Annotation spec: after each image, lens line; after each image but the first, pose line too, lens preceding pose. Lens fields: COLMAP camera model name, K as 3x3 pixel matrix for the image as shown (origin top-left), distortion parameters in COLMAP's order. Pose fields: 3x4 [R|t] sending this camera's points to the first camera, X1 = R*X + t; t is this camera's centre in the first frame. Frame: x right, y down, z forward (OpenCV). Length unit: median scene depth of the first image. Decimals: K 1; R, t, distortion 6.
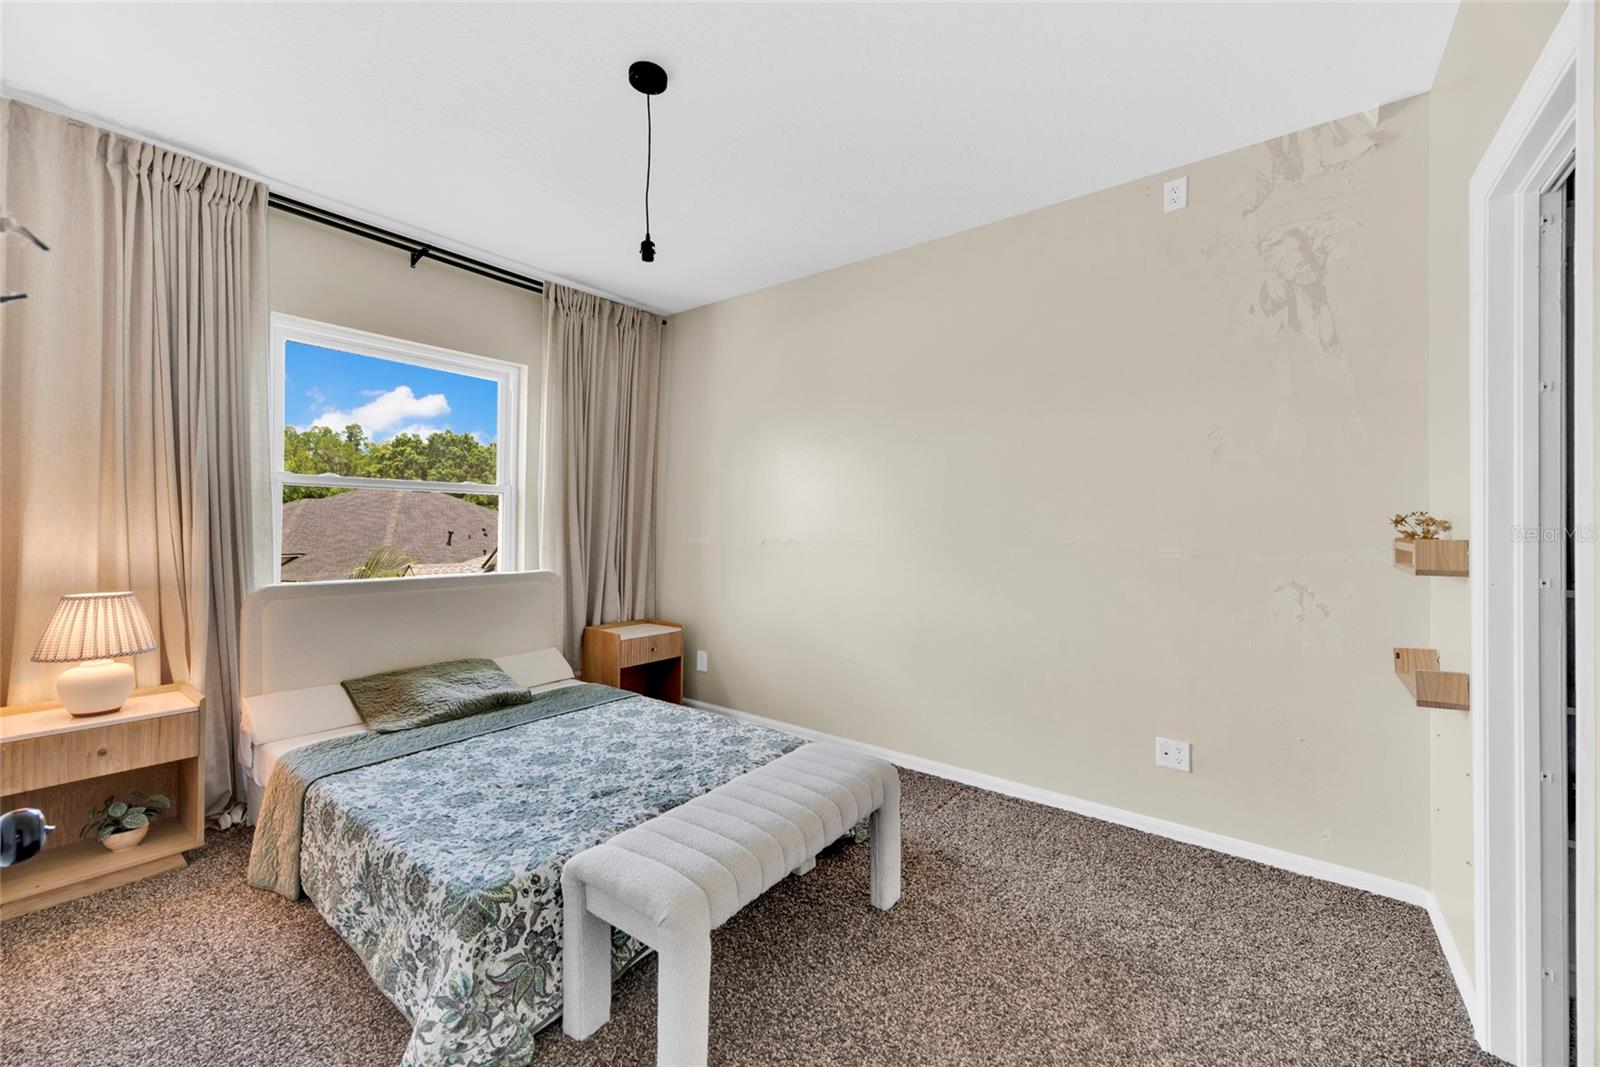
lens RADIAL K [[635.8, 0, 805.5], [0, 635.8, 527.6], [0, 0, 1]] dist [0.007630, -0.000428]
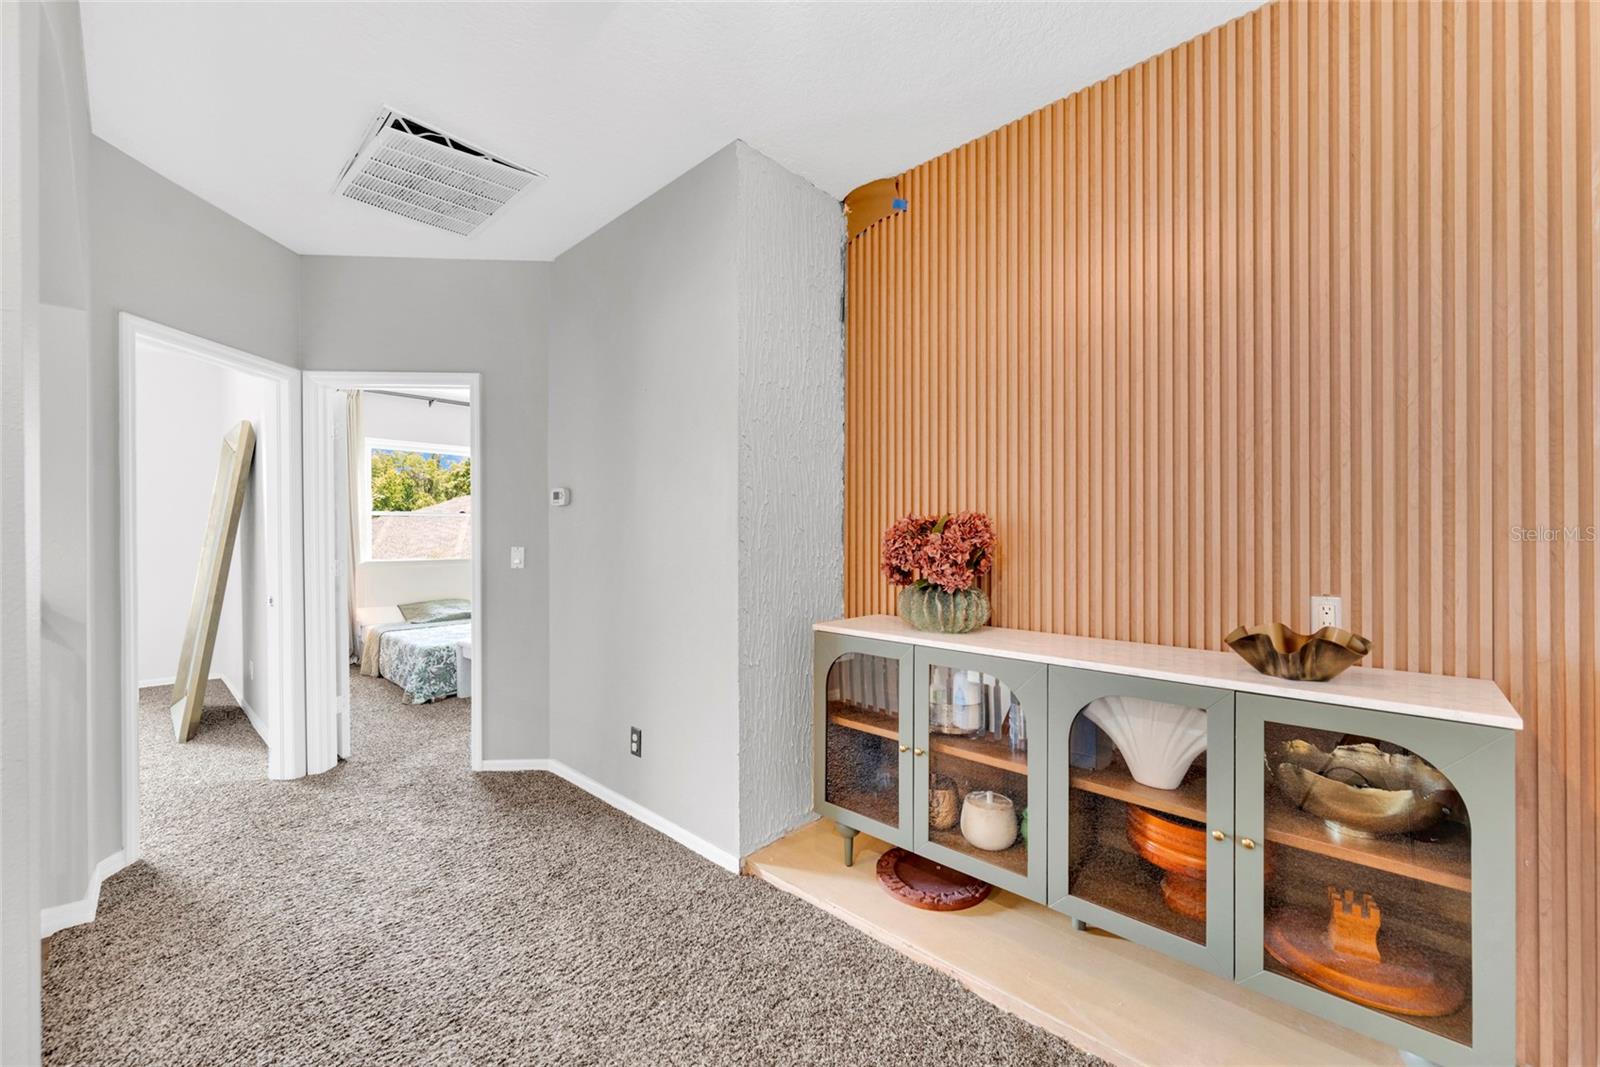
lens RADIAL K [[635.8, 0, 805.6], [0, 635.8, 528.8], [0, 0, 1]] dist [0.007630, -0.000428]
pose [[0.995515, -0.015654, -0.093295, 1.168617], [0.015252, 0.999871, -0.005028, 0.011544], [0.093361, 0.003582, 0.995626, -1.400699]]
